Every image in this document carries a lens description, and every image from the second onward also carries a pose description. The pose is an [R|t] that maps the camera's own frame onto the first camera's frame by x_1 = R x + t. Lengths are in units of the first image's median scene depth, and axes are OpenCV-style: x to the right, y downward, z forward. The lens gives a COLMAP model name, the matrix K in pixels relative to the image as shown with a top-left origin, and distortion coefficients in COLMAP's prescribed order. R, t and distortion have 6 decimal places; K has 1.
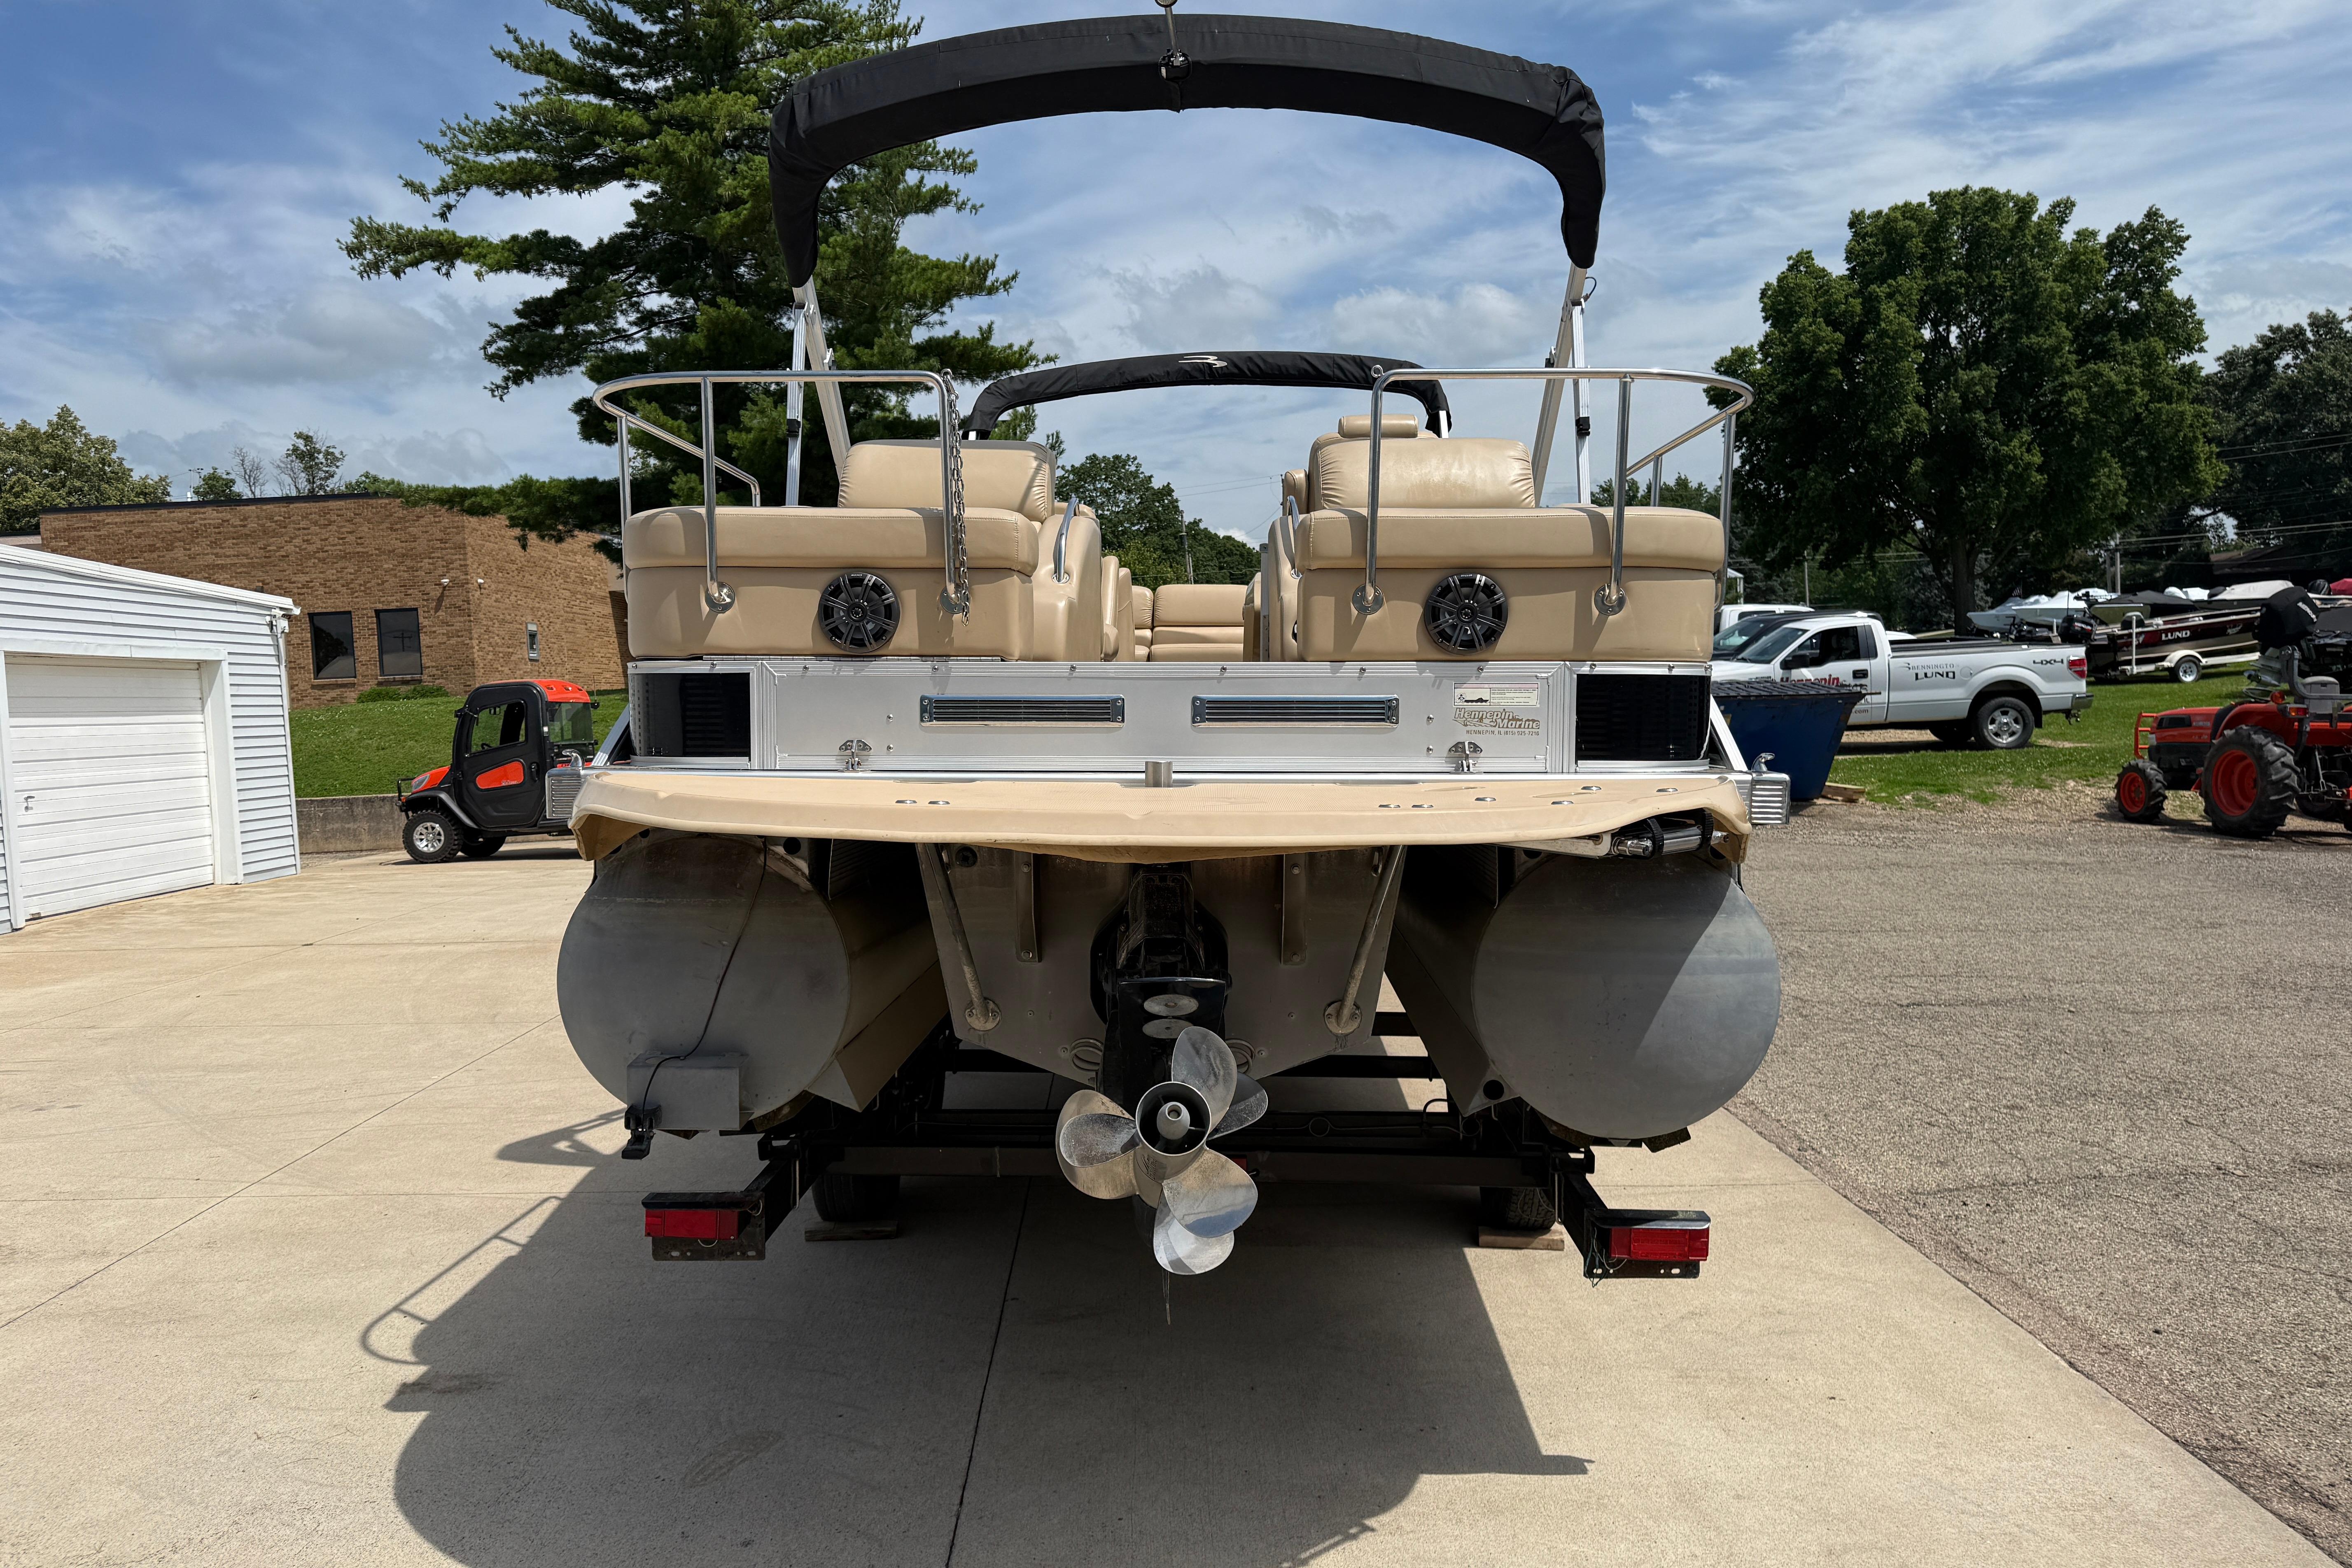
lens RADIAL K [[1665.9, 0, 1159.7], [0, 1665.9, 808.6], [0, 0, 1]] dist [0.040044, -0.028696]
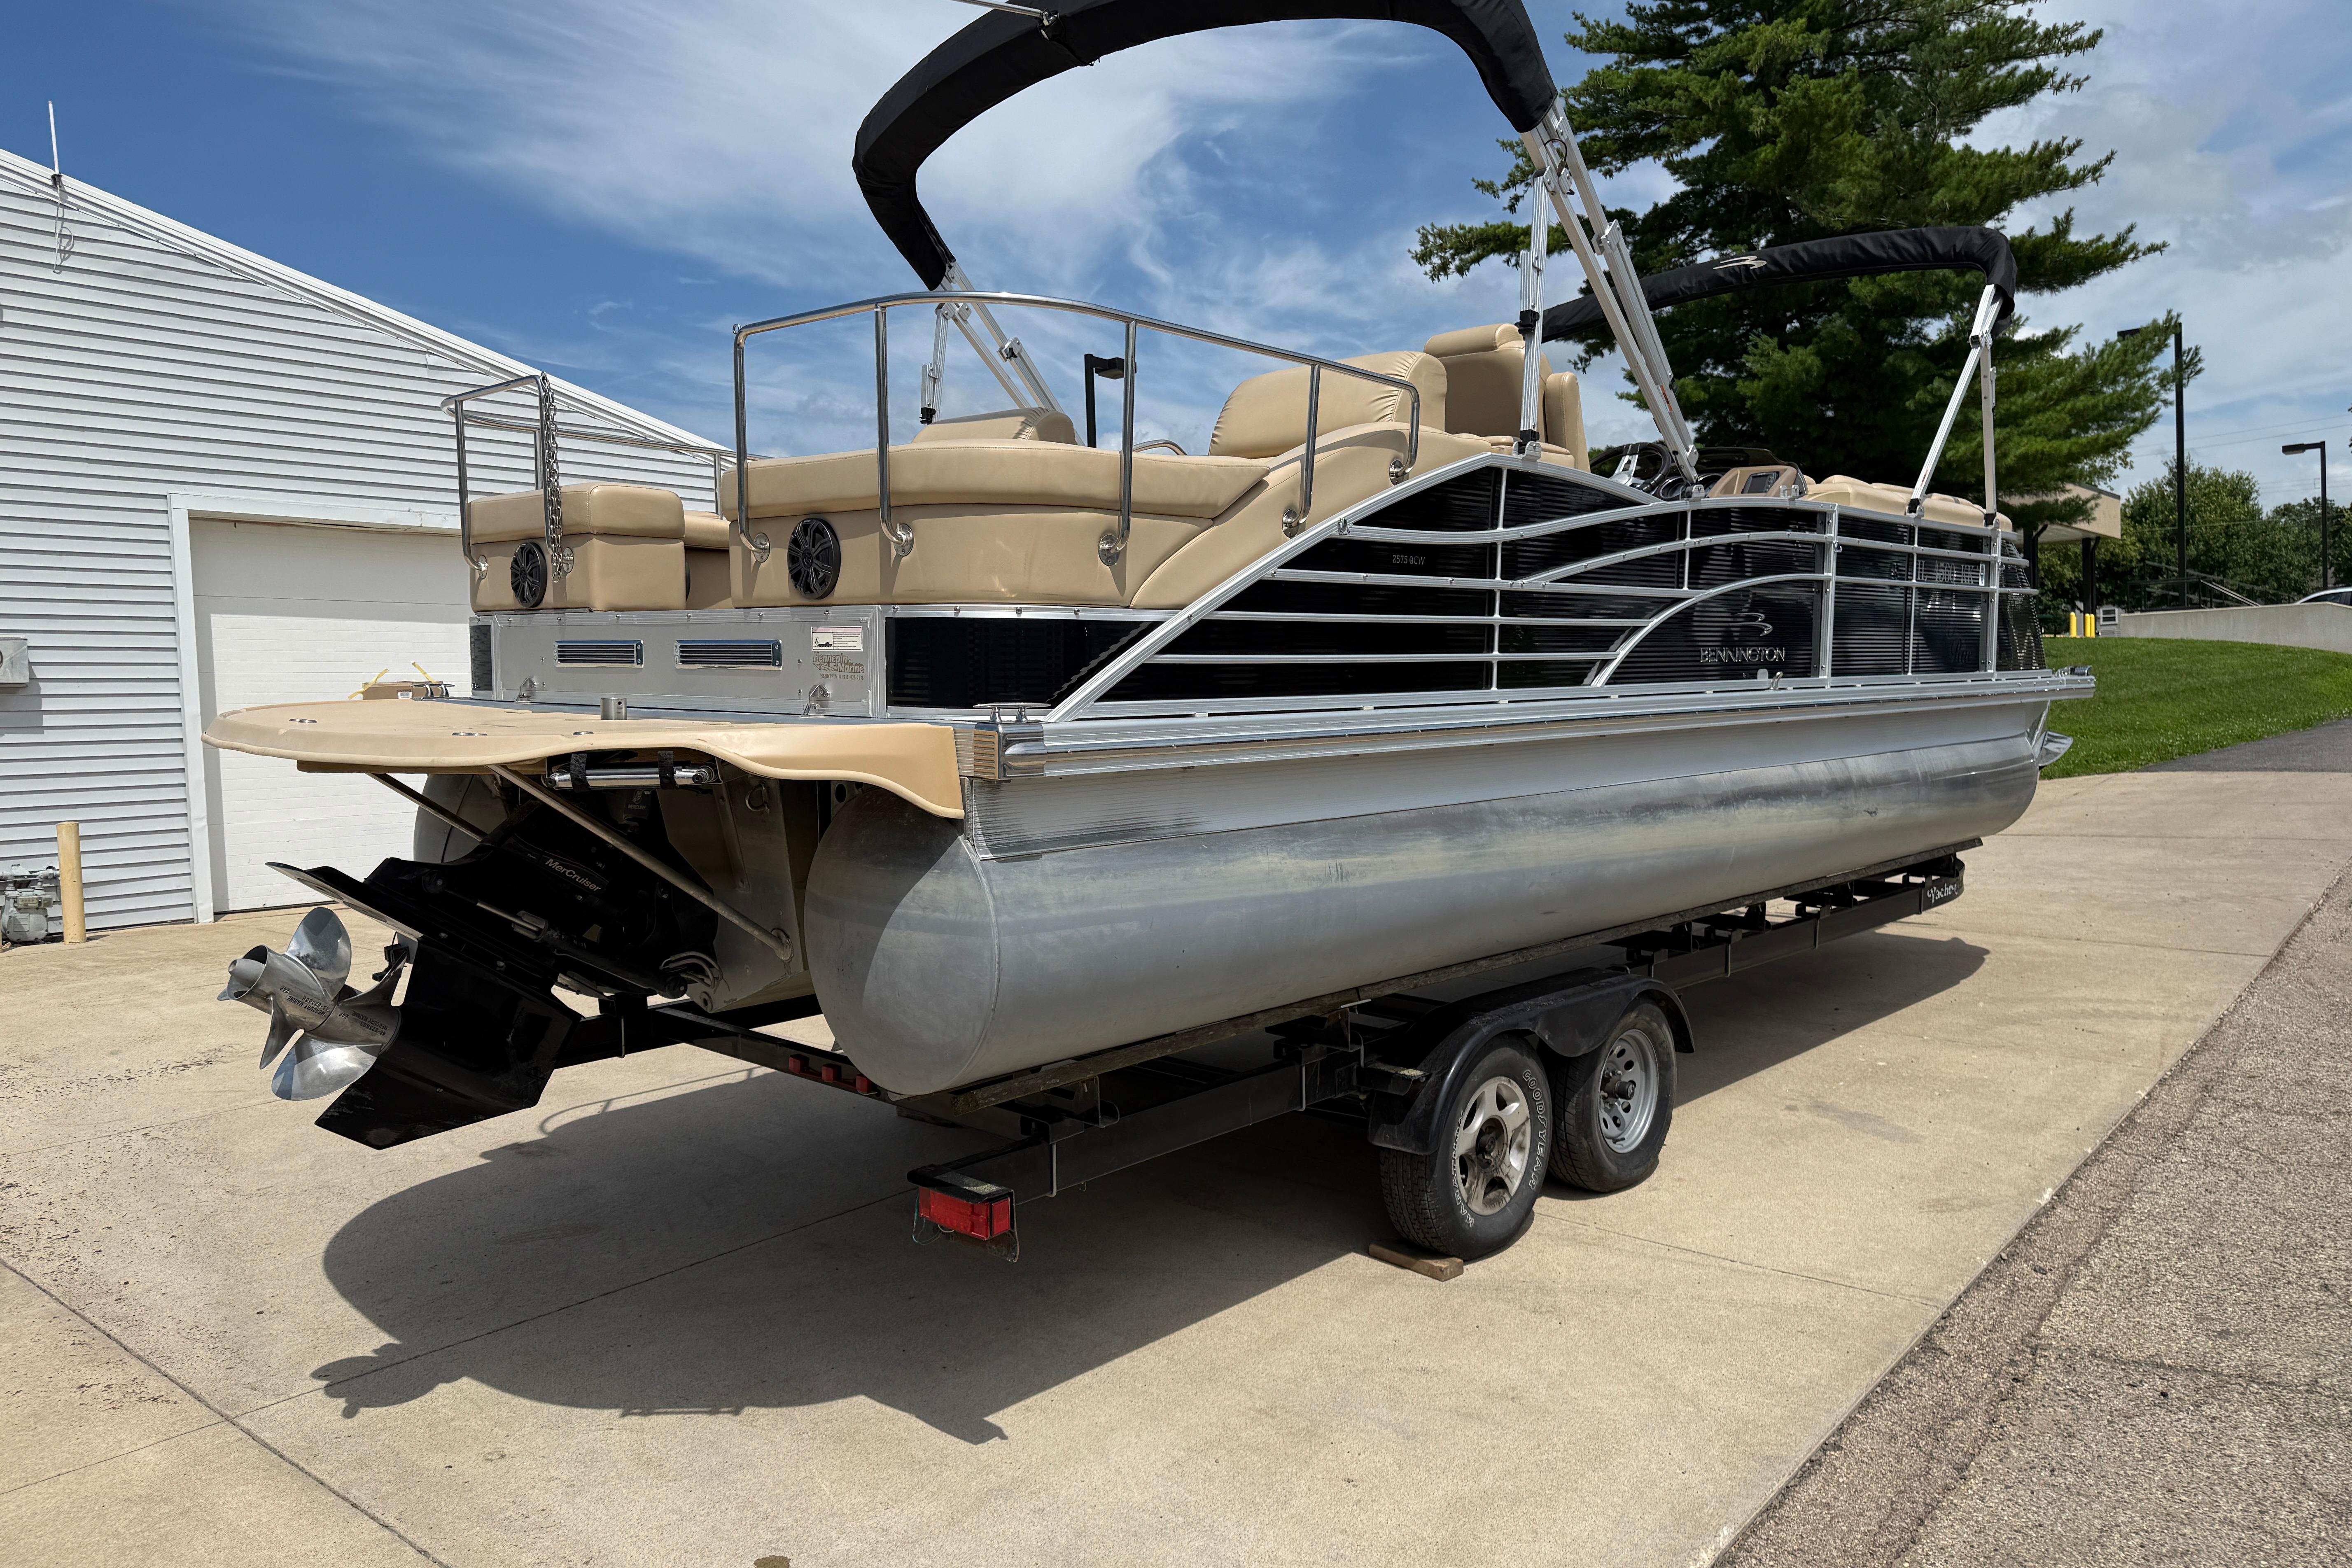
lens RADIAL K [[1665.9, 0, 1159.7], [0, 1665.9, 808.6], [0, 0, 1]] dist [0.040044, -0.028696]
pose [[0.760400, 0.060662, -0.646616, 0.982198], [-0.046564, 0.998158, 0.038885, -0.013128], [0.647783, 0.000541, 0.761824, 0.344416]]
